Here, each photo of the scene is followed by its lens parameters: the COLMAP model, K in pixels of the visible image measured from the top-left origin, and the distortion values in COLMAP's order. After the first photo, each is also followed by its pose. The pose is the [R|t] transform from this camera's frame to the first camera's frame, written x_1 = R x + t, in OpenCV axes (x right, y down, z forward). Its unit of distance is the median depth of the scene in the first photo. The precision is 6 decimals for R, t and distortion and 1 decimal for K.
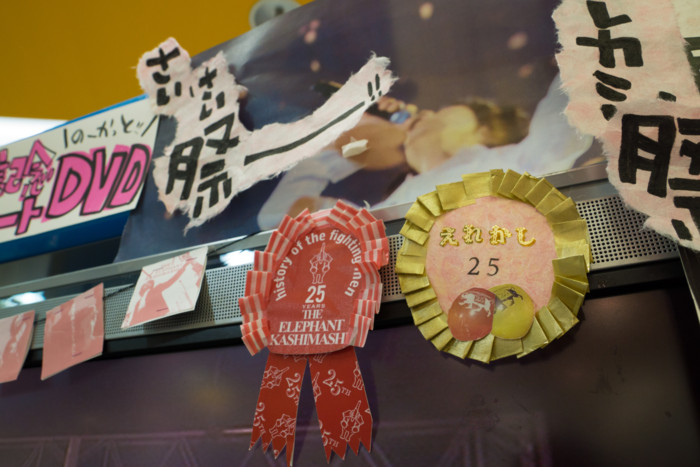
lens RADIAL K [[496.9, 0, 350.0], [0, 496.9, 233.5], [0, 0, 1]] dist [-0.135361, 0.090067]
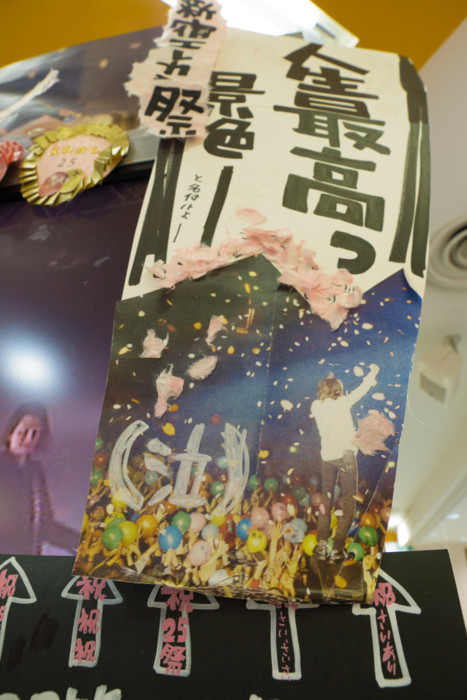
lens RADIAL K [[451.8, 0, 233.5], [0, 451.8, 350.0], [0, 0, 1]] dist [-0.143730, 0.072703]
pose [[0.978158, 0.121374, 0.168744, 0.522294], [-0.105993, 0.989587, -0.097384, 0.623450], [-0.178806, 0.077371, 0.980837, -0.396986]]
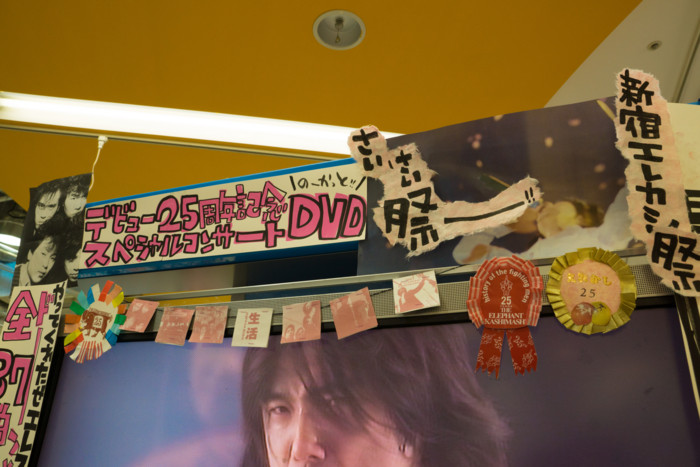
lens RADIAL K [[512.1, 0, 350.0], [0, 512.1, 233.5], [0, 0, 1]] dist [-0.137798, 0.126058]
pose [[0.998469, 0.045094, 0.032035, -0.731105], [-0.047071, 0.996845, 0.063913, -0.242030], [-0.029052, -0.065323, 0.997441, -1.001860]]
